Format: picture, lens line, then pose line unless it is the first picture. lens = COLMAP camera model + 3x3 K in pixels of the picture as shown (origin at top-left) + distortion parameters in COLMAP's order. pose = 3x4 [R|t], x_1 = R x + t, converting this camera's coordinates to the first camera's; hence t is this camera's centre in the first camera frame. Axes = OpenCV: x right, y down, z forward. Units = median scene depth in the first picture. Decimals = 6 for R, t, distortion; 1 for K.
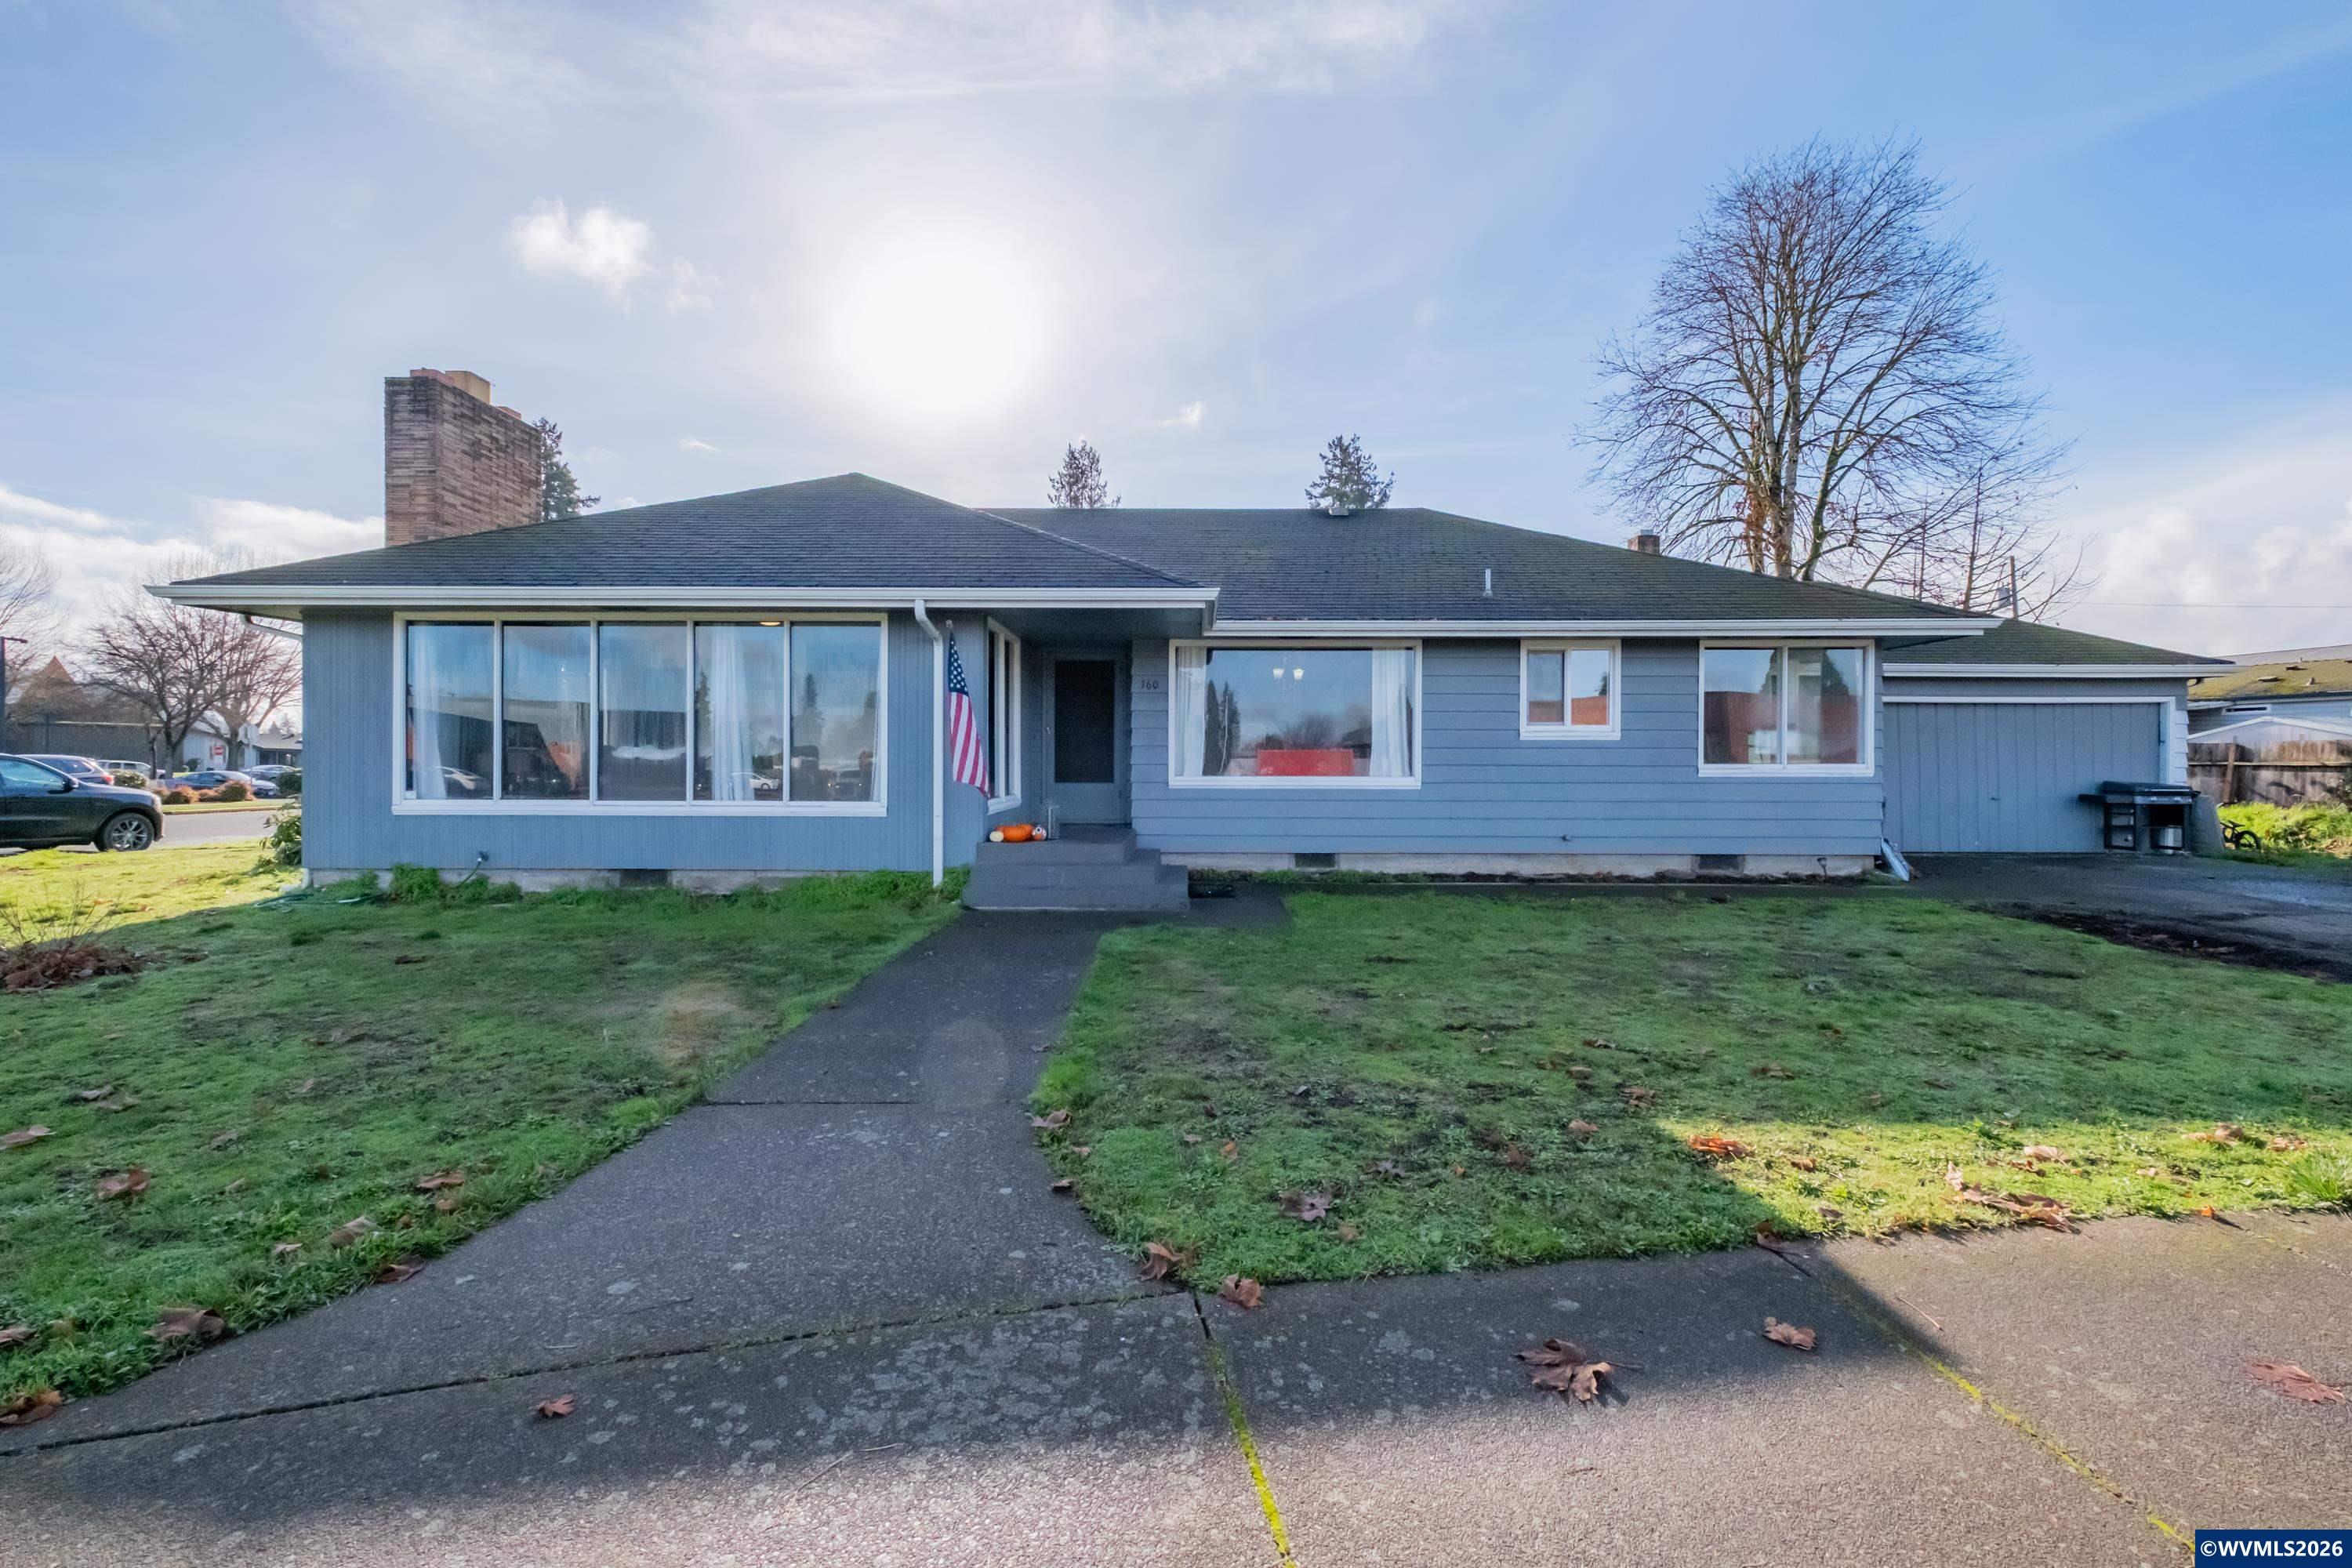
lens RADIAL K [[1023.5, 0, 1183.1], [0, 1023.5, 779.3], [0, 0, 1]] dist [0.004825, -0.002374]
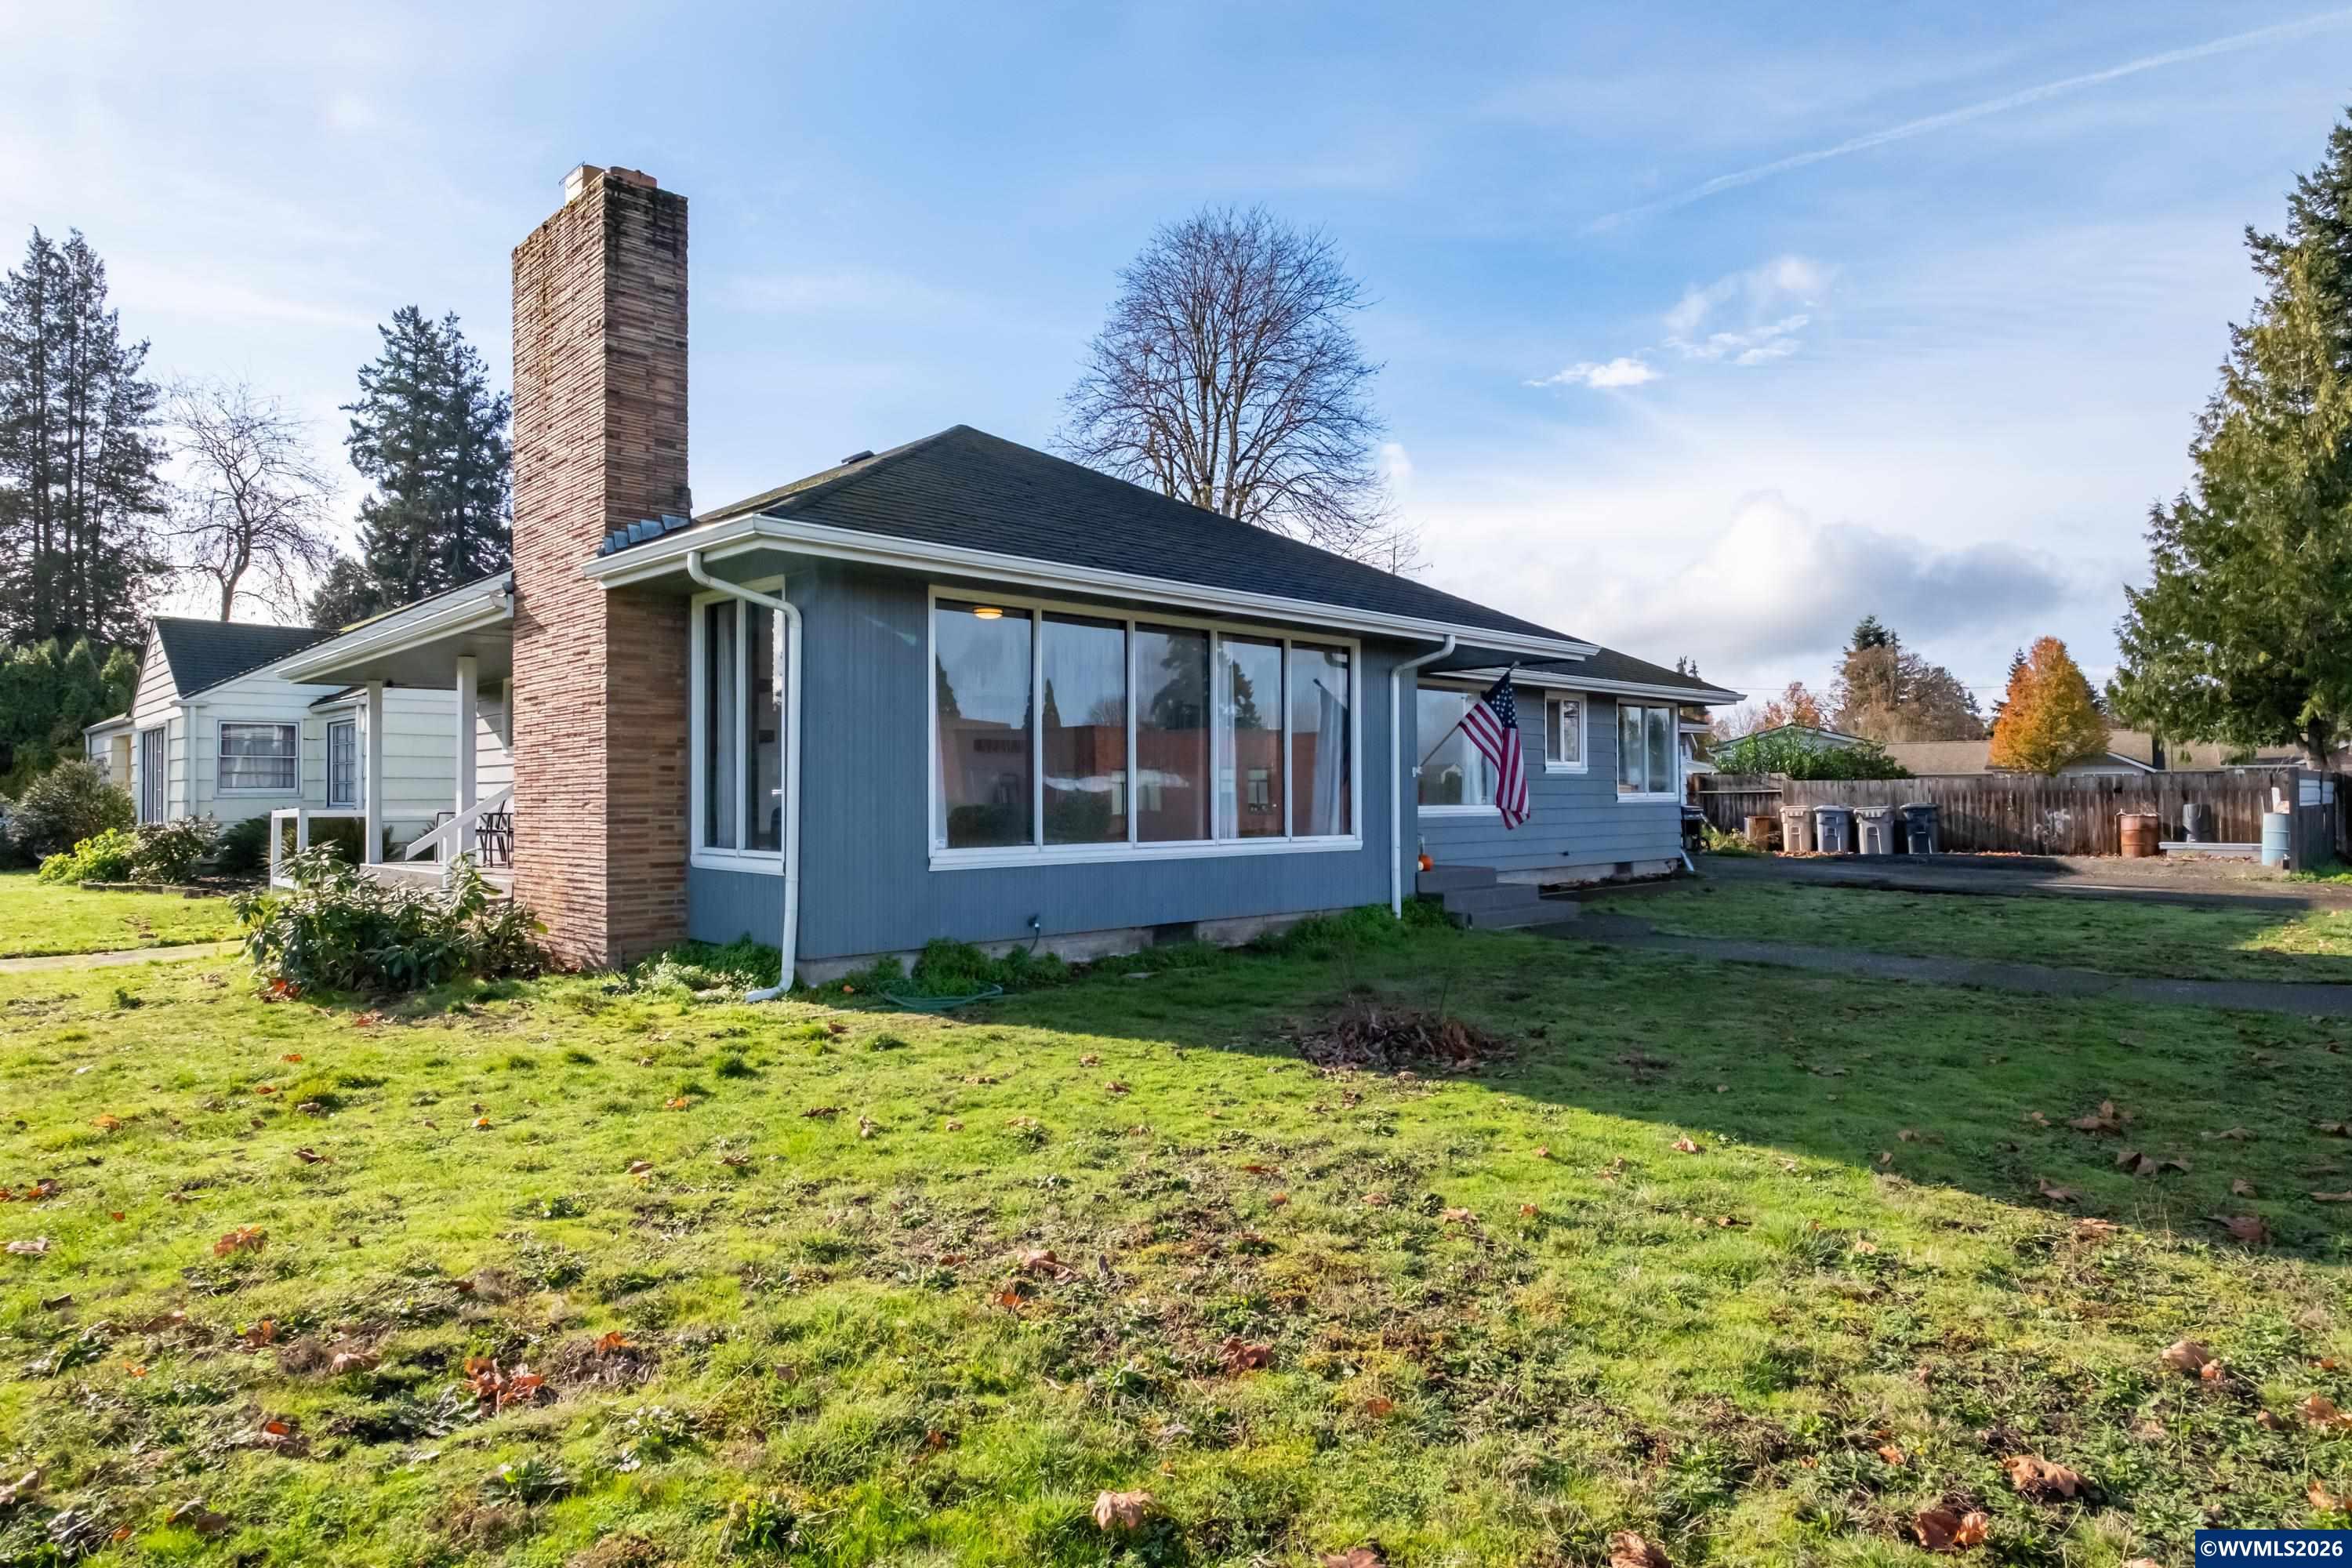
lens RADIAL K [[1353.8, 0, 1198.8], [0, 1353.8, 784.8], [0, 0, 1]] dist [-0.001825, 0.001635]
pose [[0.700757, 0.001447, 0.713399, -1.067028], [0.014146, 0.999773, -0.015924, -0.005347], [-0.713260, 0.021251, 0.700577, 0.176741]]
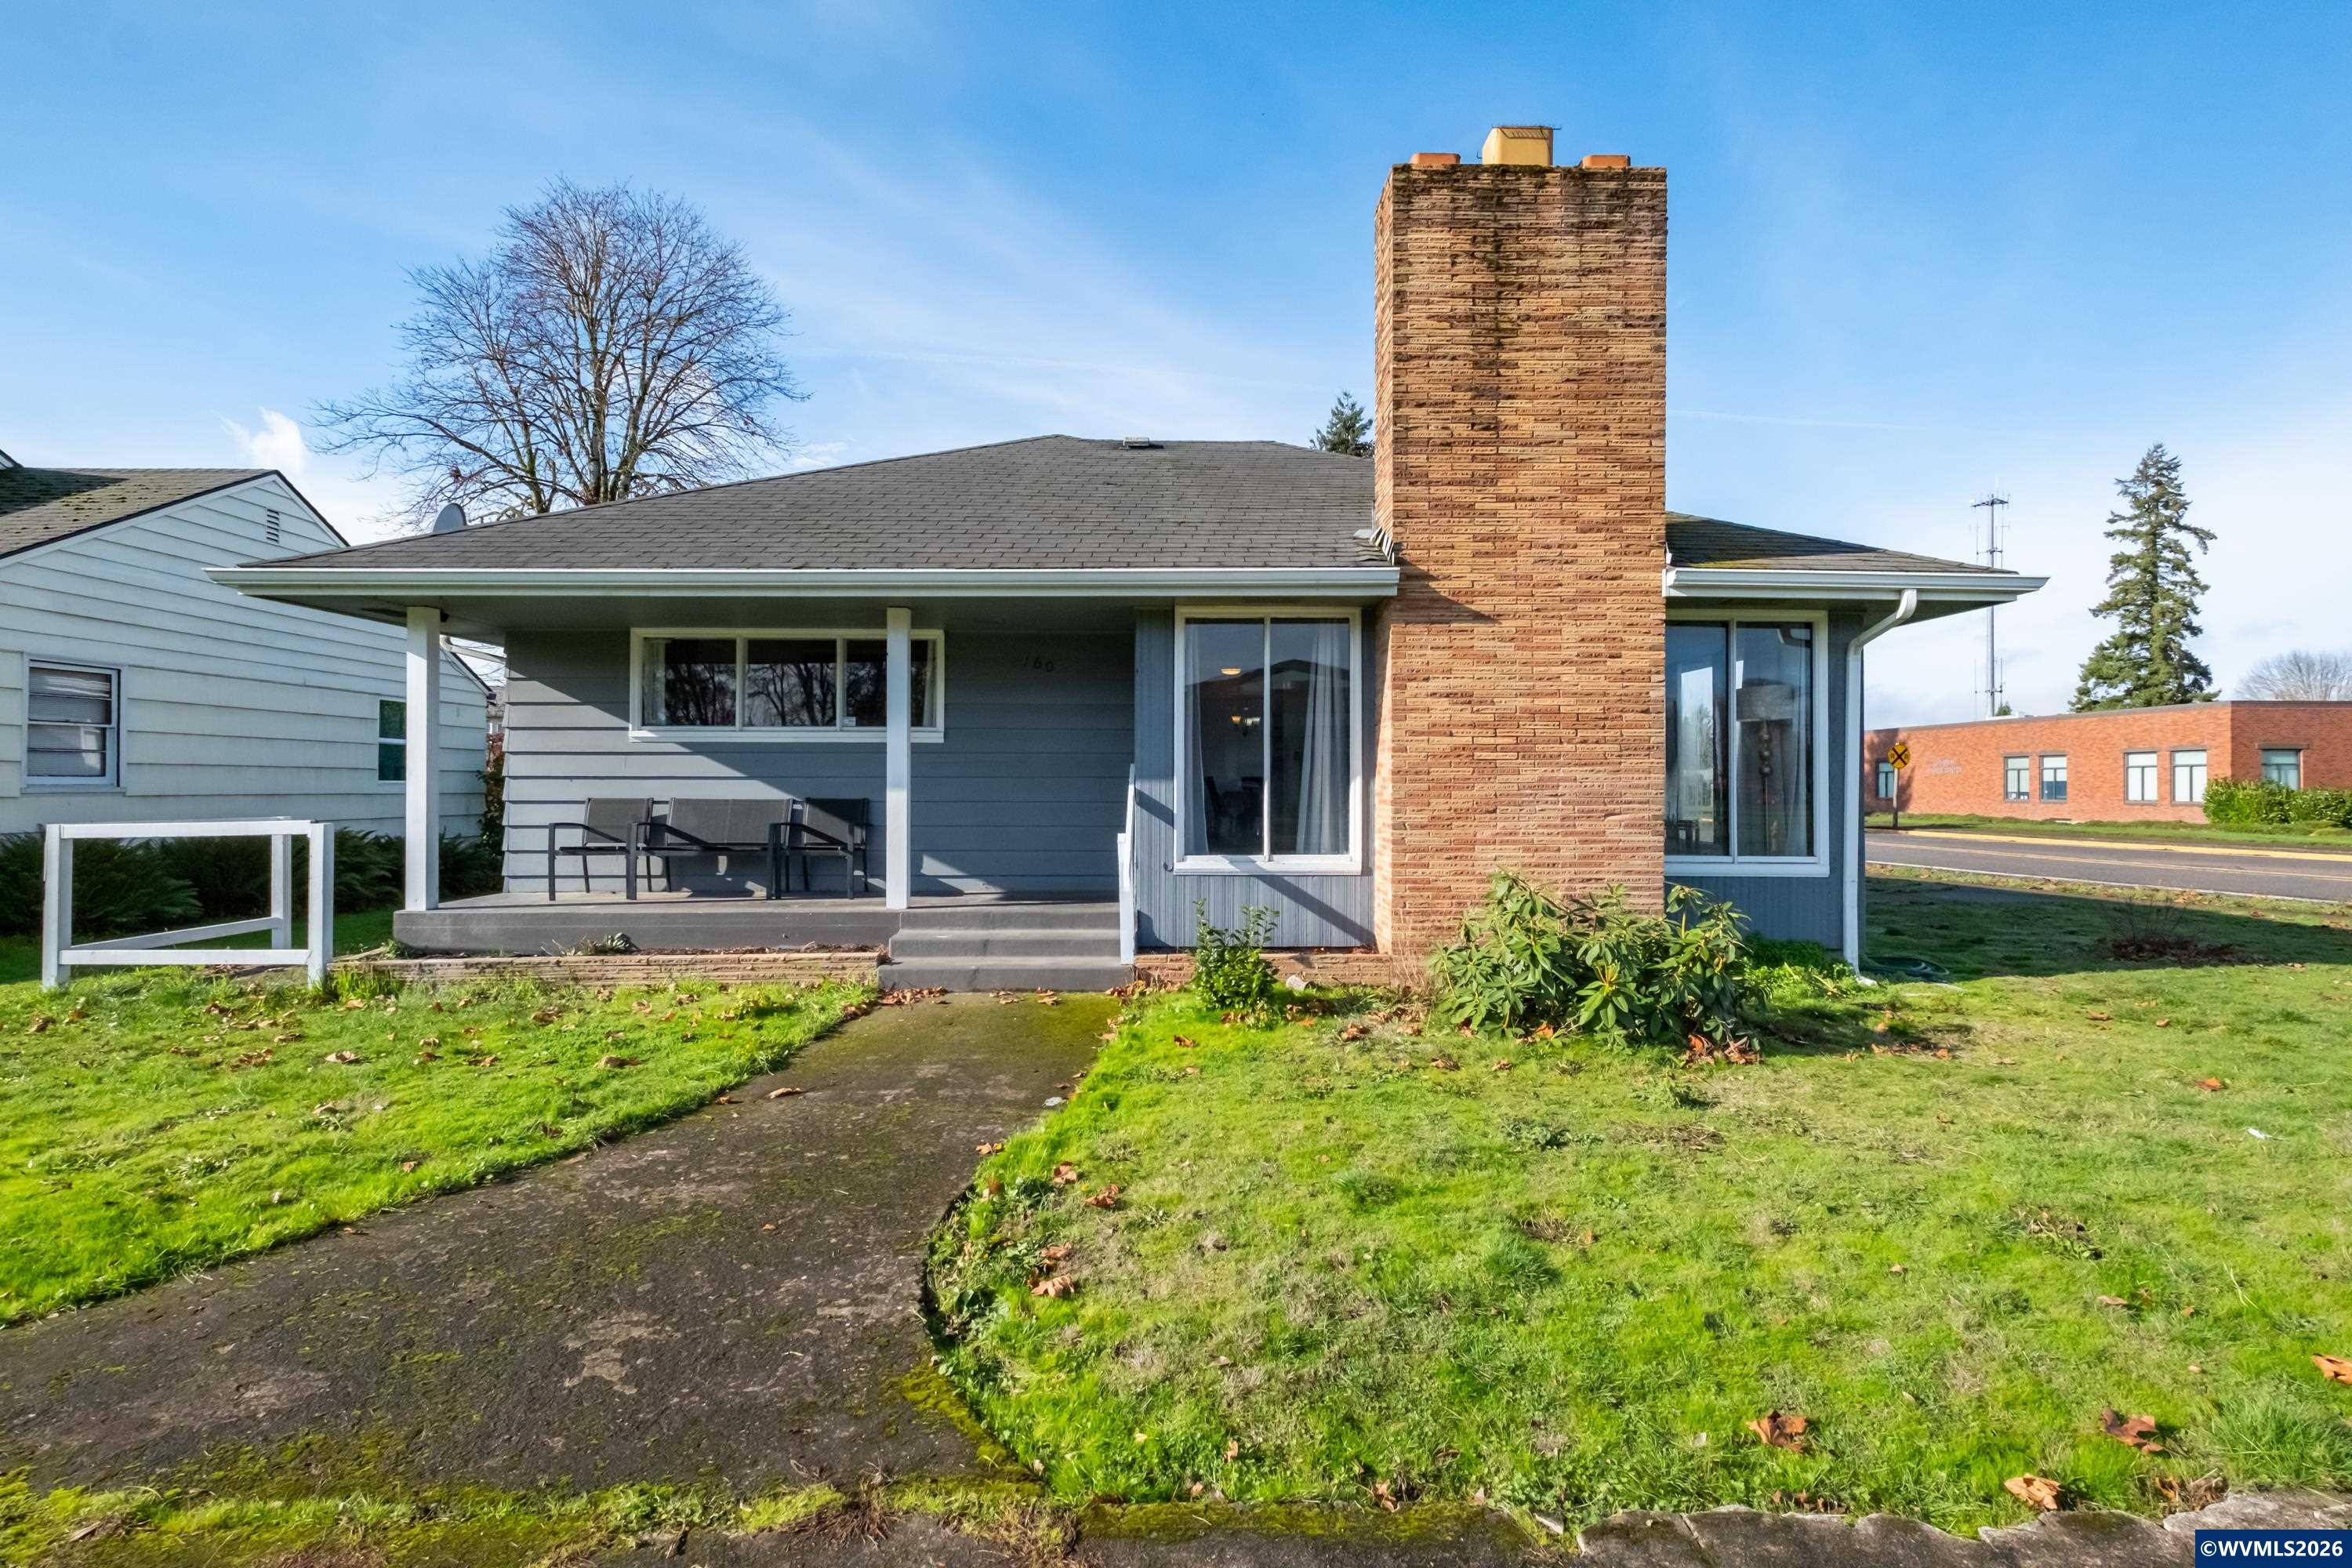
lens RADIAL K [[1079.4, 0, 1178.5], [0, 1079.4, 779.4], [0, 0, 1]] dist [0.001084, -0.005914]
pose [[-0.038379, 0.000435, 0.999263, -1.357131], [0.008411, 0.999965, -0.000113, -0.035196], [-0.999228, 0.008400, -0.038381, 1.302343]]
